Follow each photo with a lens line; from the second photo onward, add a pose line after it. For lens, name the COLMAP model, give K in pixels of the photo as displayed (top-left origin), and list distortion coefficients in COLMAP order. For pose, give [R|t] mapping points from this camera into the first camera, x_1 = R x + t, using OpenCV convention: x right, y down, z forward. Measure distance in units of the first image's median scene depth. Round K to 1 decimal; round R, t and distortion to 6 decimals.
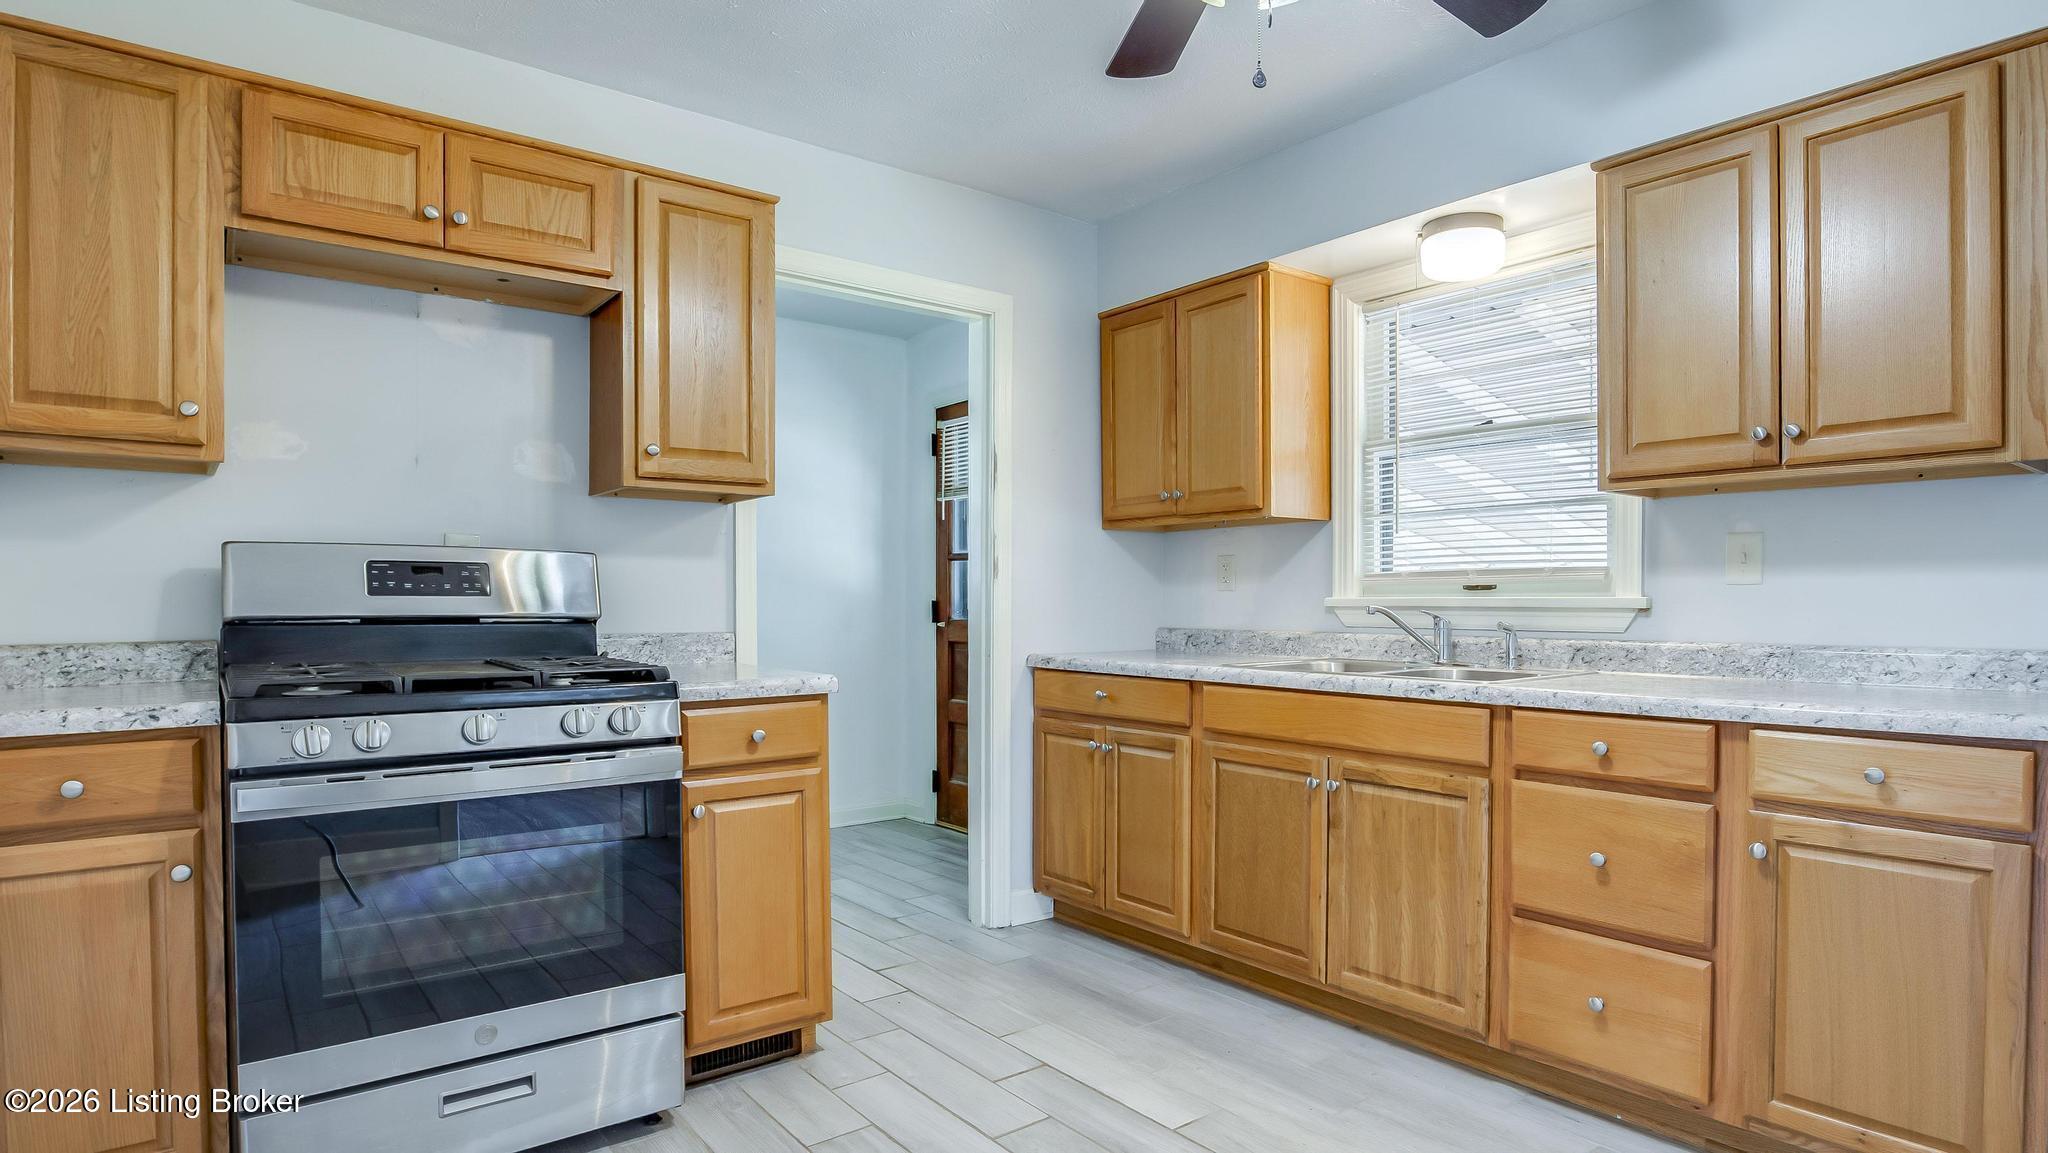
lens RADIAL K [[1095.8, 0, 1023.4], [0, 1095.8, 602.2], [0, 0, 1]] dist [-0.001950, -0.000073]
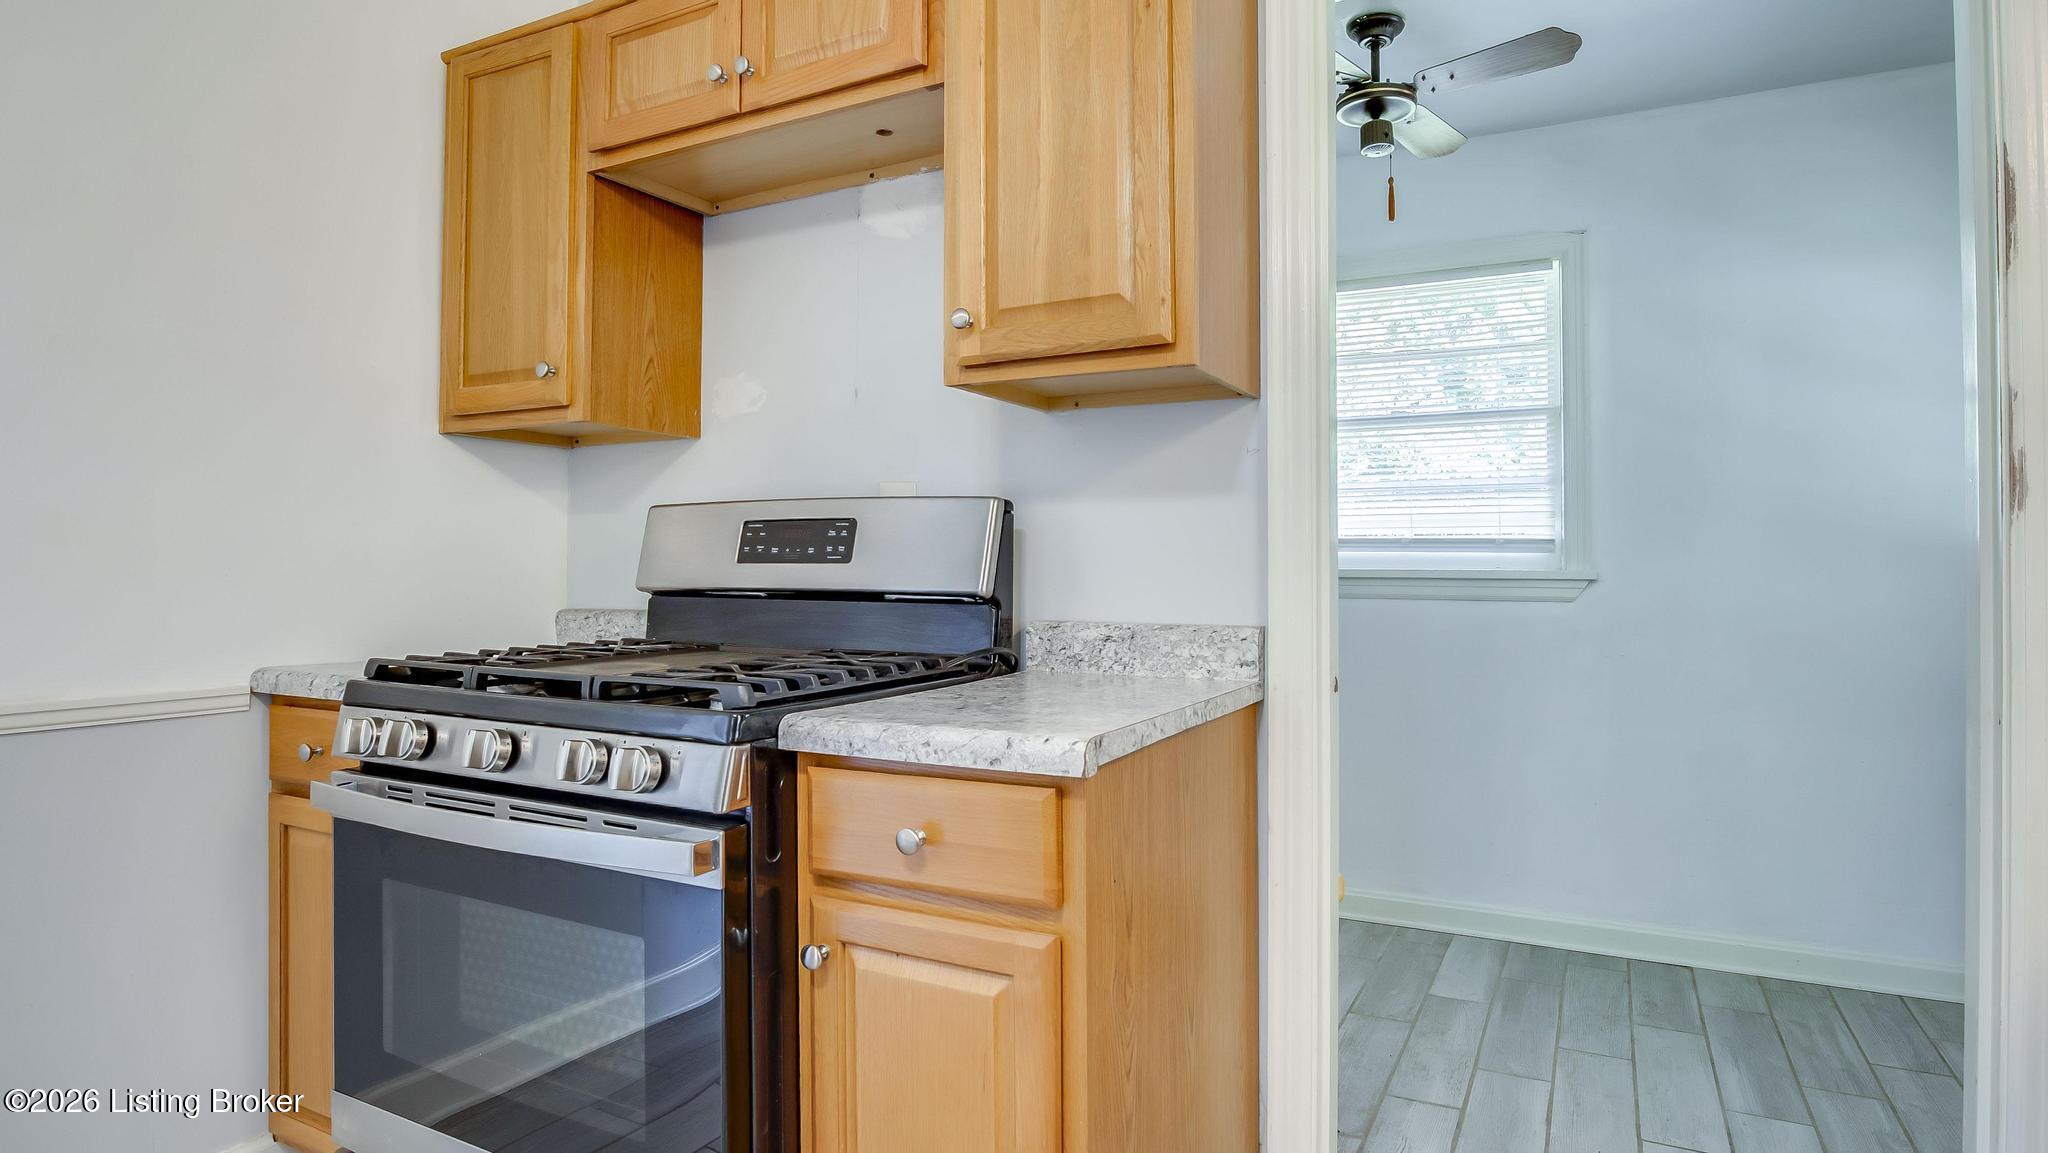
lens RADIAL K [[1078.5, 0, 1026.4], [0, 1078.5, 553.6], [0, 0, 1]] dist [-0.036663, 0.000243]
pose [[0.414356, -0.011398, -0.910043, 0.228935], [-0.002527, 0.999903, -0.013674, -0.002505], [0.910111, 0.007966, 0.414287, 0.844496]]
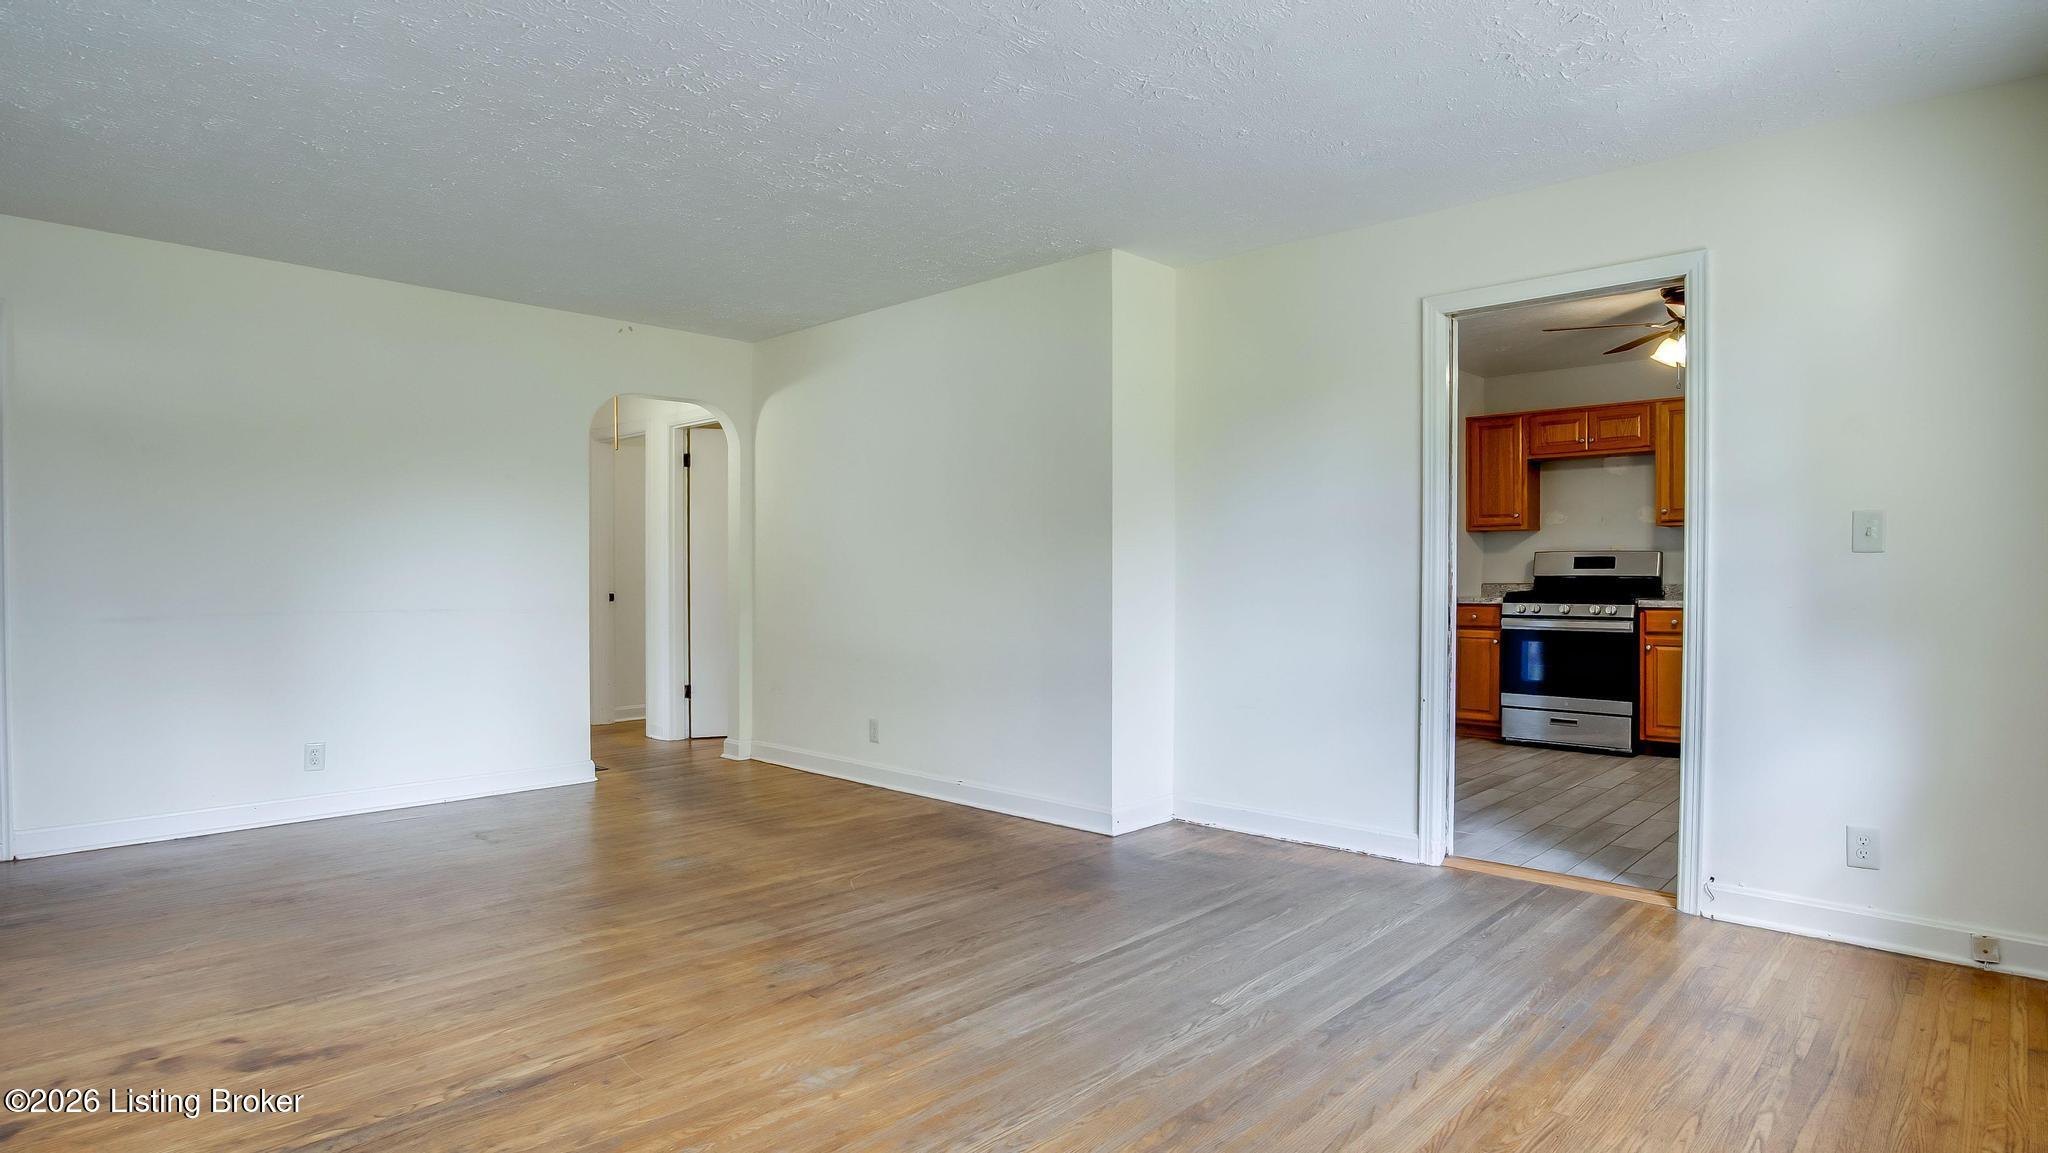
lens RADIAL K [[1082.5, 0, 1037.0], [0, 1082.5, 595.1], [0, 0, 1]] dist [-0.035734, 0.001965]
pose [[0.170104, 0.019844, -0.985226, 2.003411], [-0.000471, 0.999799, 0.020056, 0.007532], [0.985426, -0.002947, 0.170079, -0.921061]]
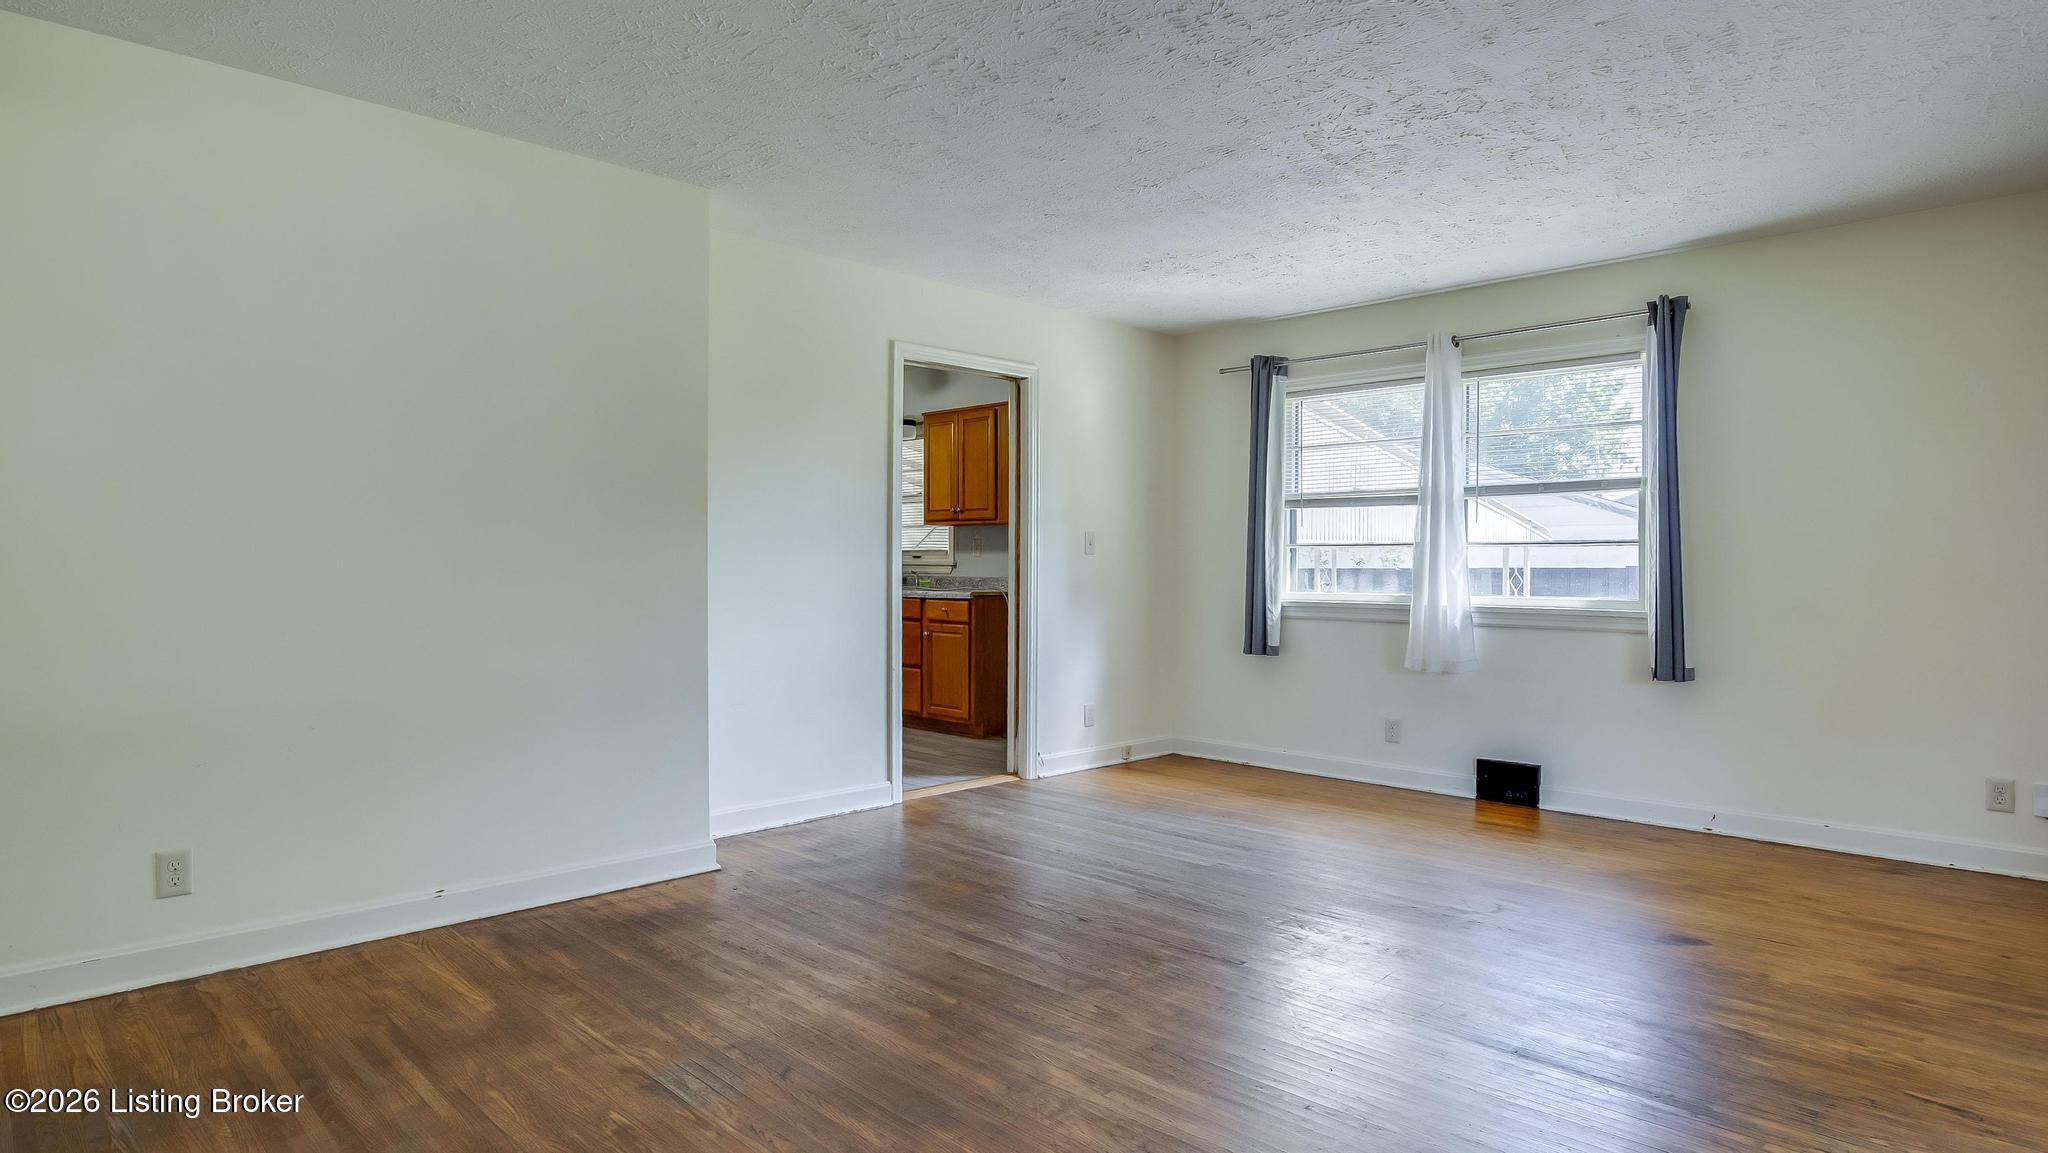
lens RADIAL K [[1119.9, 0, 1034.4], [0, 1119.9, 566.7], [0, 0, 1]] dist [-0.032492, 0.000974]
pose [[0.990330, 0.005086, 0.138637, 0.437698], [-0.005385, 0.999984, 0.001782, 0.004730], [-0.138625, -0.002511, 0.990342, -2.176475]]
